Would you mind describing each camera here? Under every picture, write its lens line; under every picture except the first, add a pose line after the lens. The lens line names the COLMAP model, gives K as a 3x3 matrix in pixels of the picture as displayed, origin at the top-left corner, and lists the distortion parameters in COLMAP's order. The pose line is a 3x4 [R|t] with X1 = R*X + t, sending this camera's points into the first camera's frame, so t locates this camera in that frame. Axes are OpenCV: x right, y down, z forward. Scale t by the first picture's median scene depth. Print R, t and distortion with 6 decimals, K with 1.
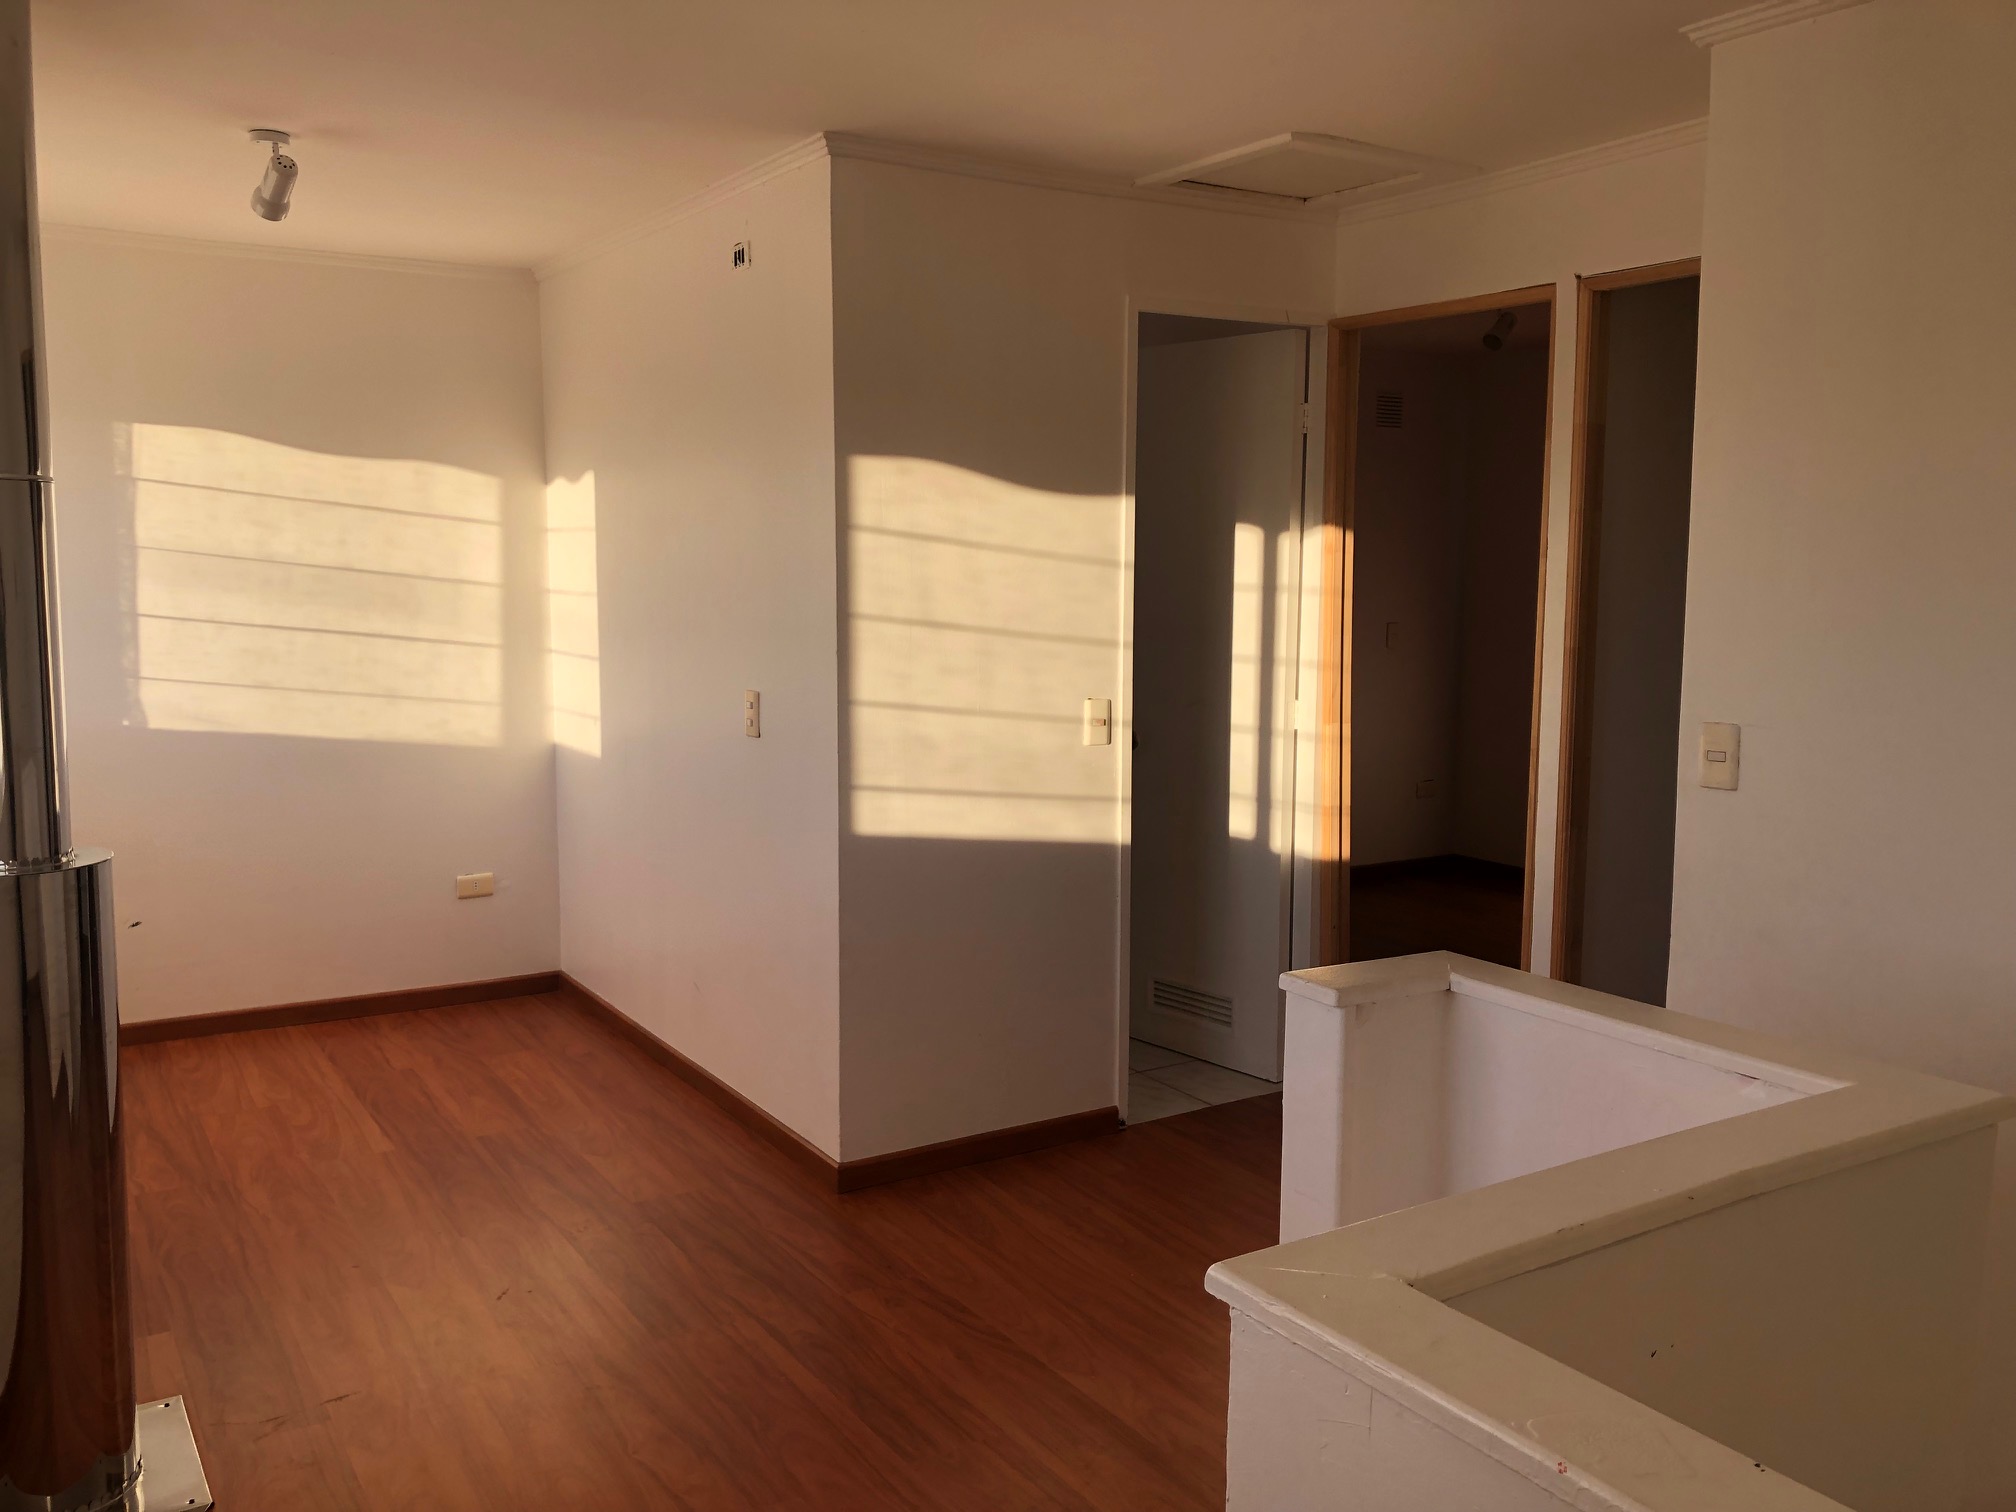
lens RADIAL K [[1724.7, 0, 1008.0], [0, 1724.7, 756.0], [0, 0, 1]] dist [-0.008446, -0.007405]
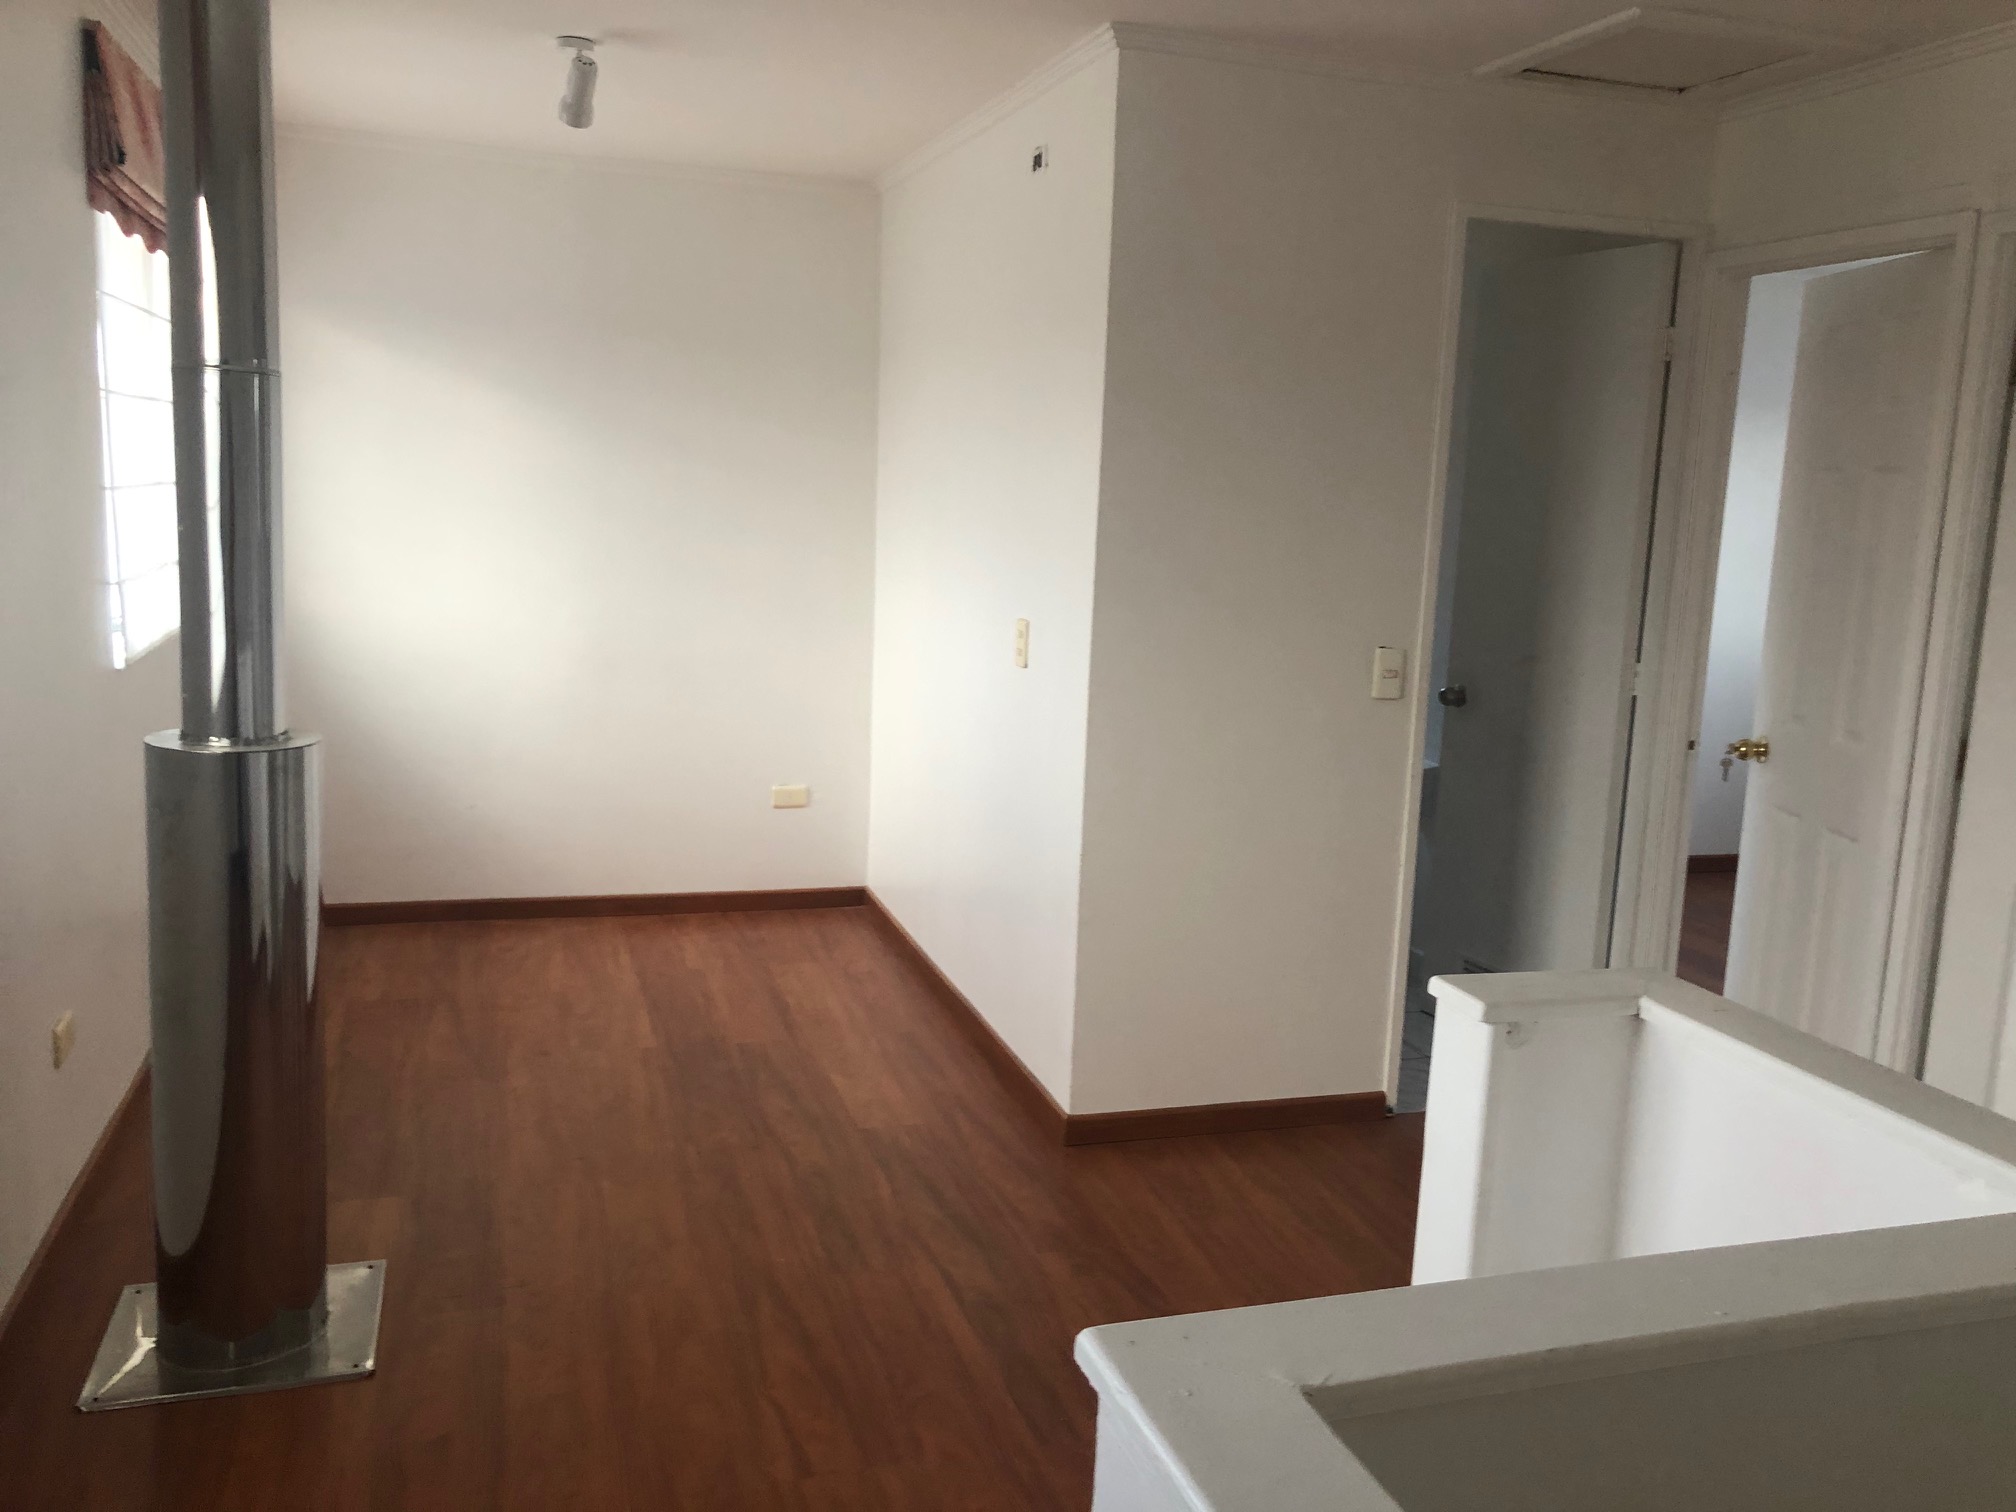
lens RADIAL K [[1724.7, 0, 1008.0], [0, 1724.7, 756.0], [0, 0, 1]] dist [-0.008446, -0.007405]
pose [[0.965164, 0.076100, -0.250334, 0.094778], [-0.066775, 0.996728, 0.045546, -0.004921], [0.252981, -0.027244, 0.967088, 0.068729]]
